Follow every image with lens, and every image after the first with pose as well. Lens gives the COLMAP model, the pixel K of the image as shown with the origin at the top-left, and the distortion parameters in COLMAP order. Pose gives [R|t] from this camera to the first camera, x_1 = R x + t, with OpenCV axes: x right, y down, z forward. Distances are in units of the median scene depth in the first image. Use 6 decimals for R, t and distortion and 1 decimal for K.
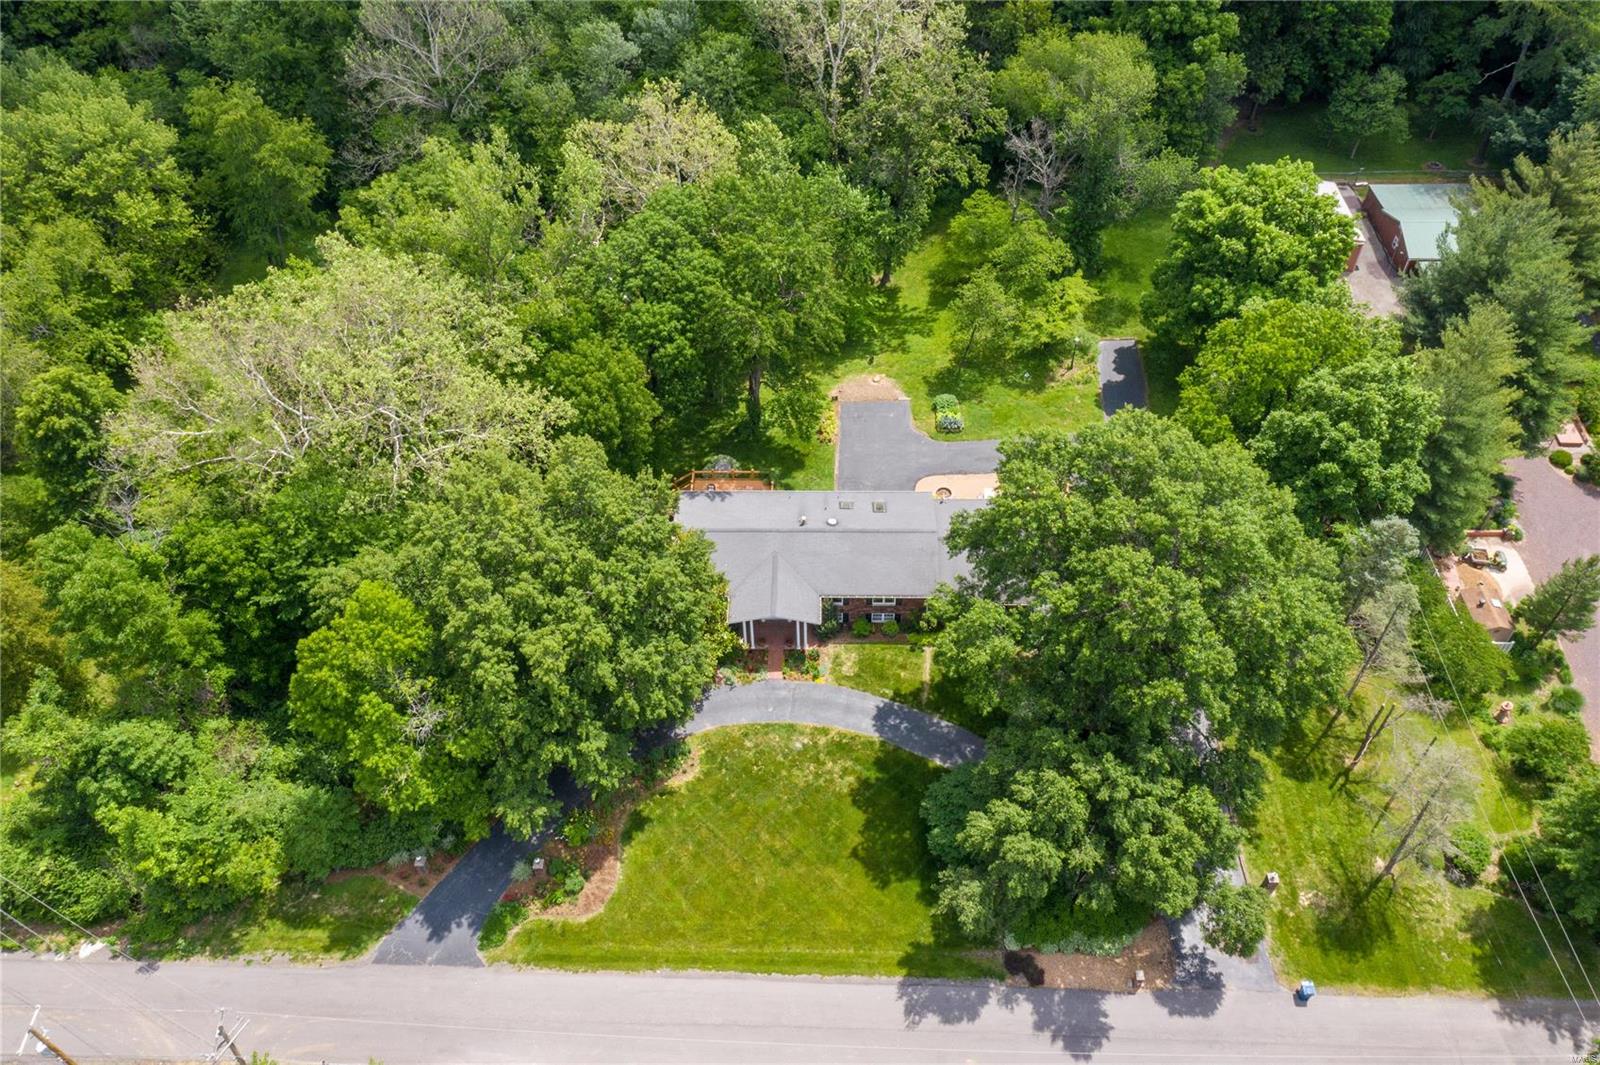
lens RADIAL K [[1250.3, 0, 792.3], [0, 1250.3, 531.7], [0, 0, 1]] dist [0.000416, 0.002778]
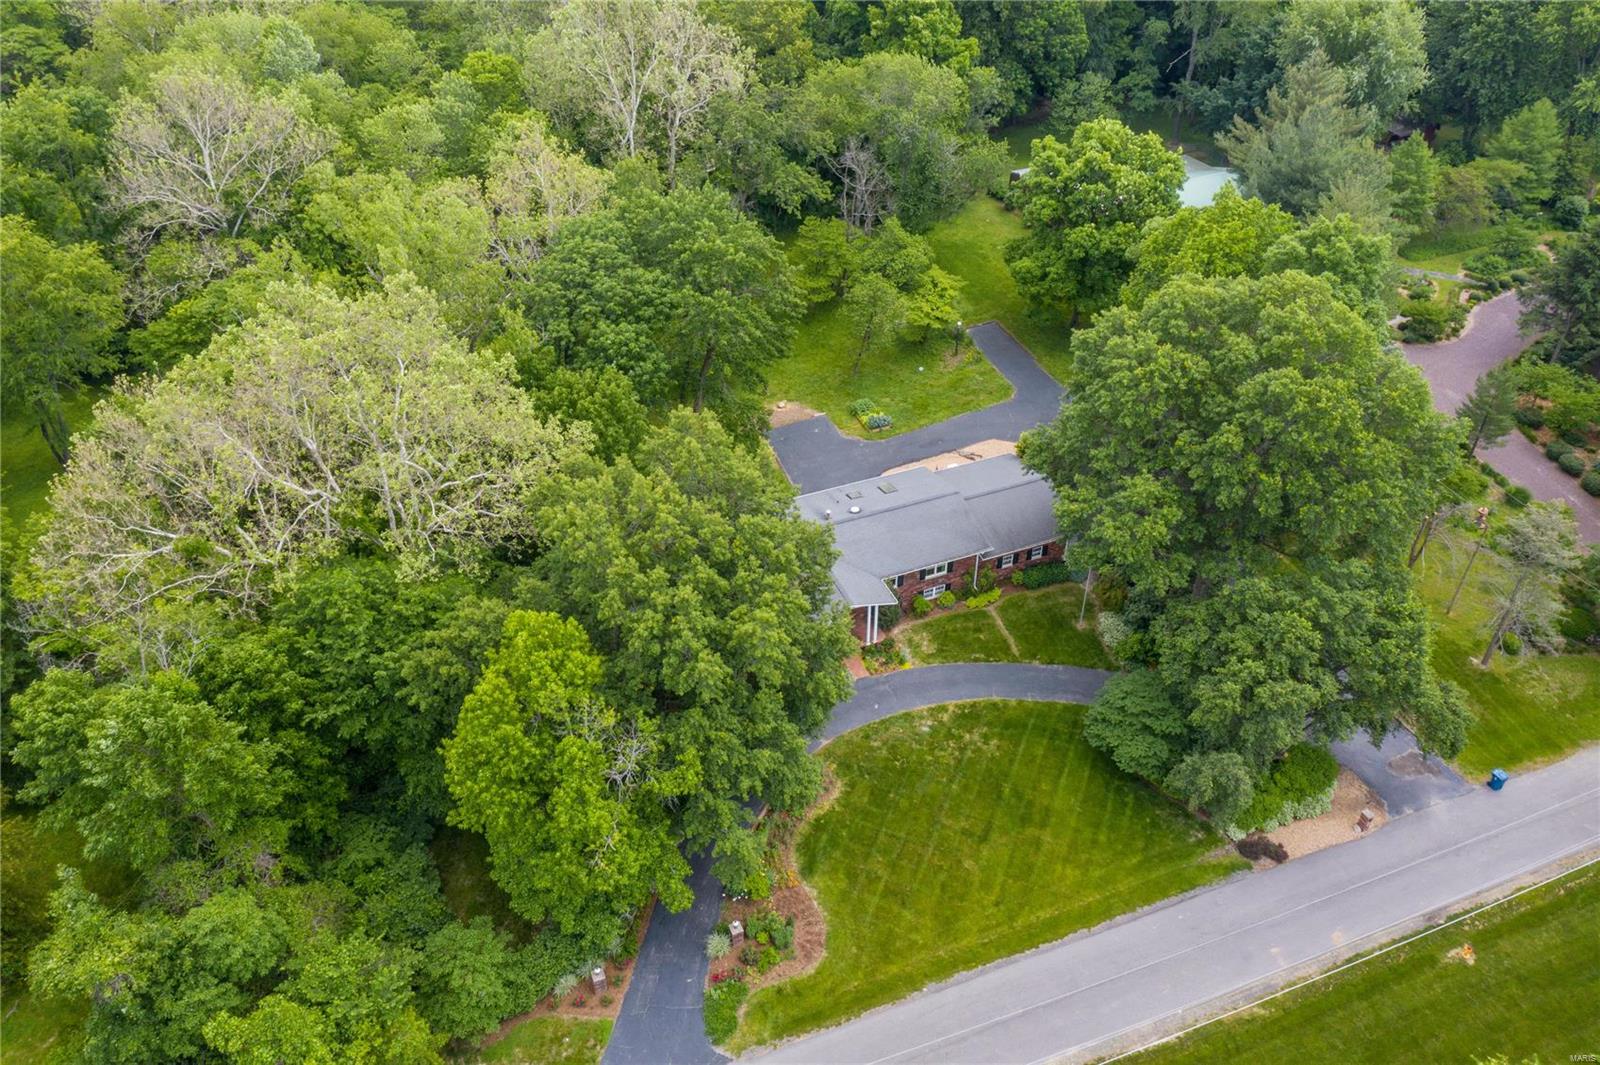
lens RADIAL K [[1250.3, 0, 792.3], [0, 1250.3, 531.7], [0, 0, 1]] dist [0.000416, 0.002778]
pose [[0.916520, -0.235446, 0.323350, -0.346868], [0.282702, 0.953194, -0.107240, 0.103706], [-0.282966, 0.189699, 0.940183, 0.137944]]
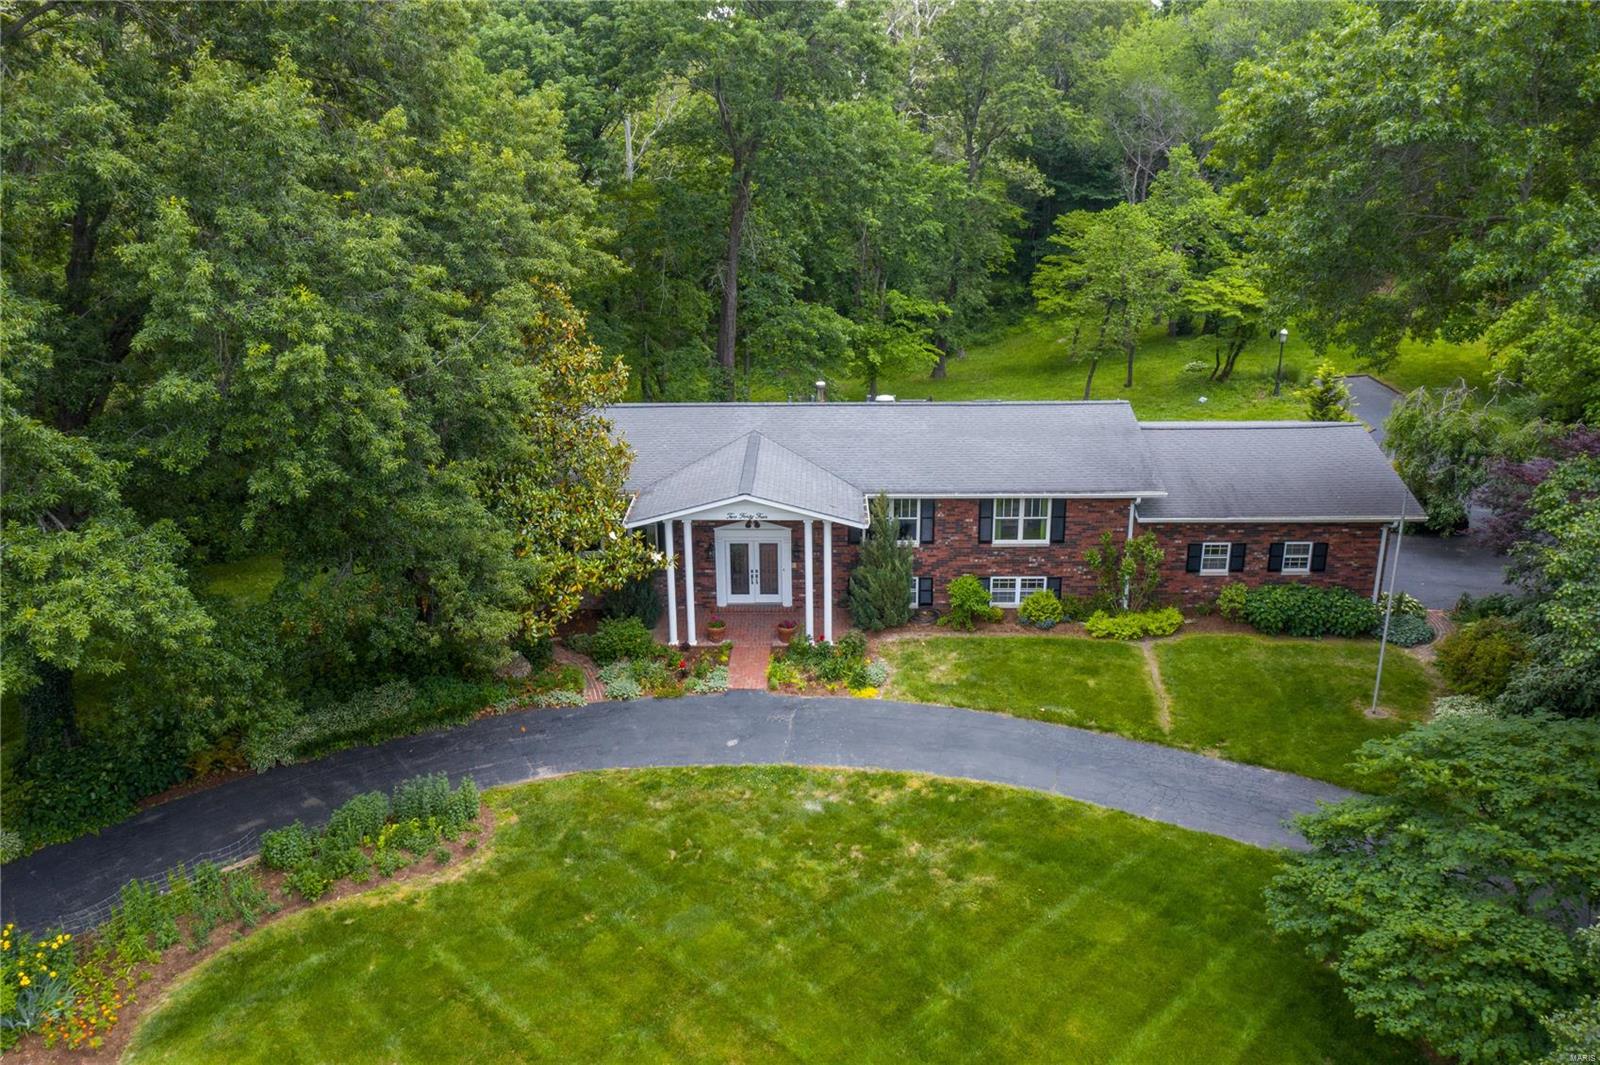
lens RADIAL K [[1250.3, 0, 792.3], [0, 1250.3, 531.7], [0, 0, 1]] dist [0.000416, 0.002778]
pose [[0.999951, 0.009873, 0.000657, -0.001031], [-0.008441, 0.885795, -0.464000, 0.257931], [-0.005163, 0.463972, 0.885835, 0.680459]]
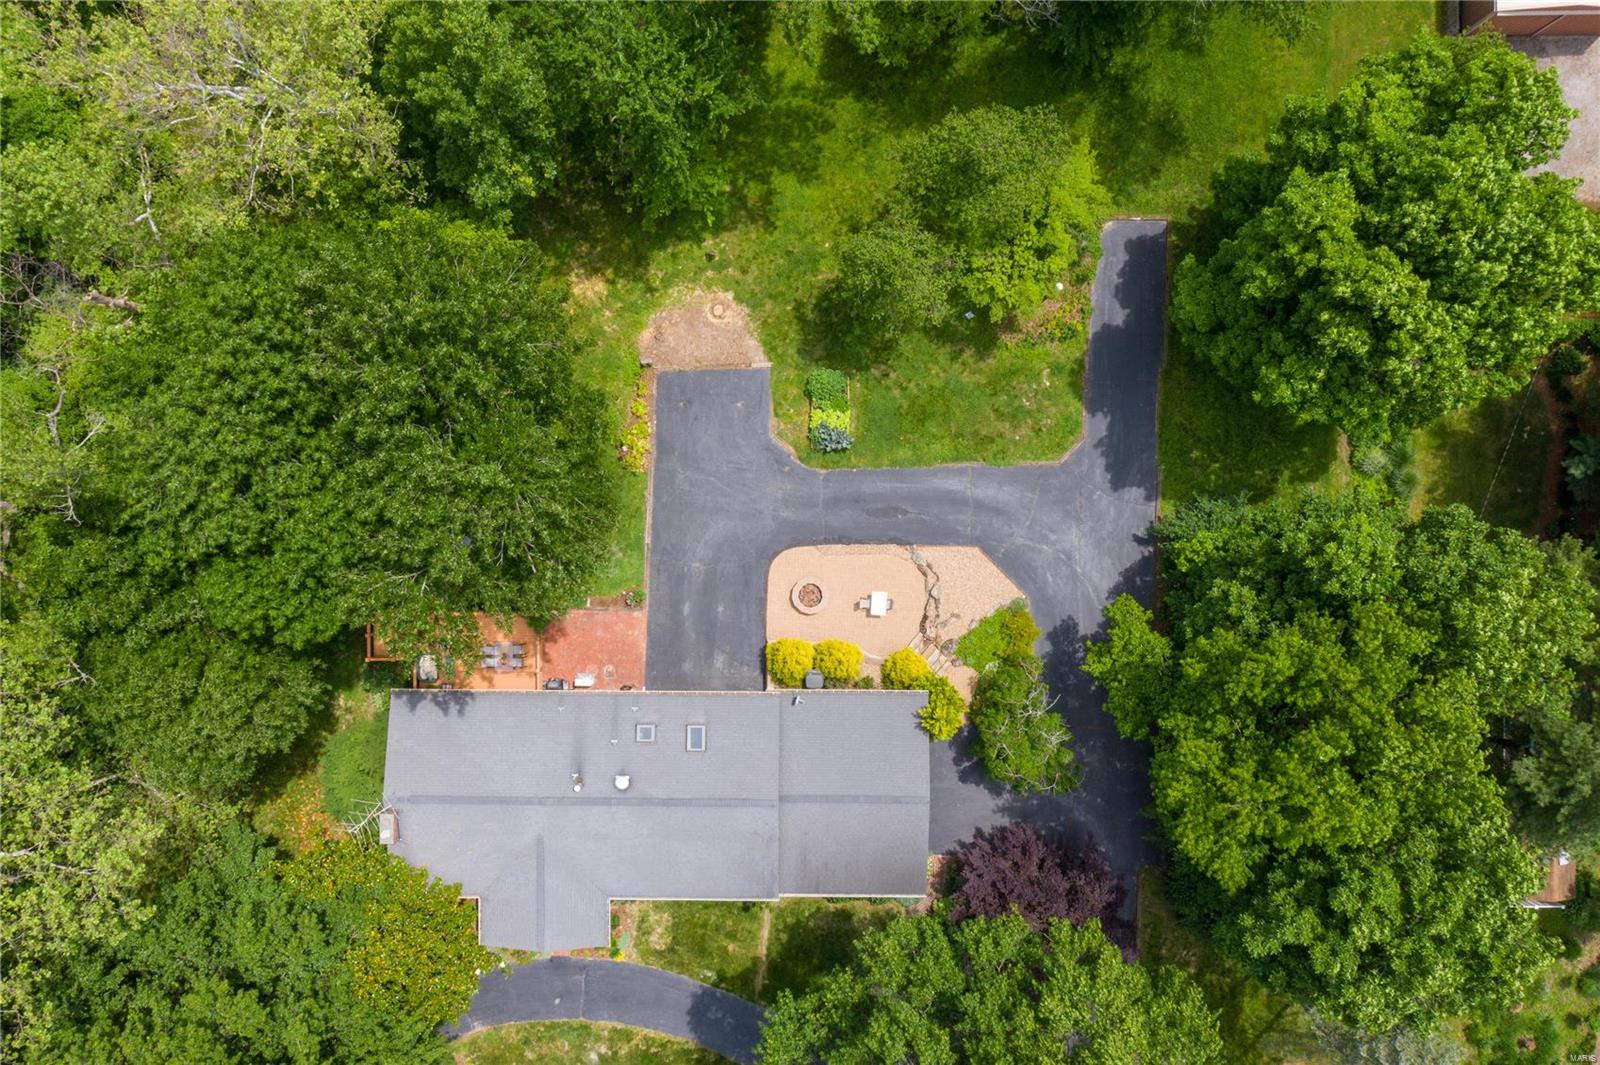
lens RADIAL K [[1250.3, 0, 792.3], [0, 1250.3, 531.7], [0, 0, 1]] dist [0.000416, 0.002778]
pose [[0.999544, -0.014222, 0.026633, 0.114505], [-0.009066, 0.700015, 0.714071, -0.631713], [-0.028799, -0.713987, 0.699567, 0.678463]]
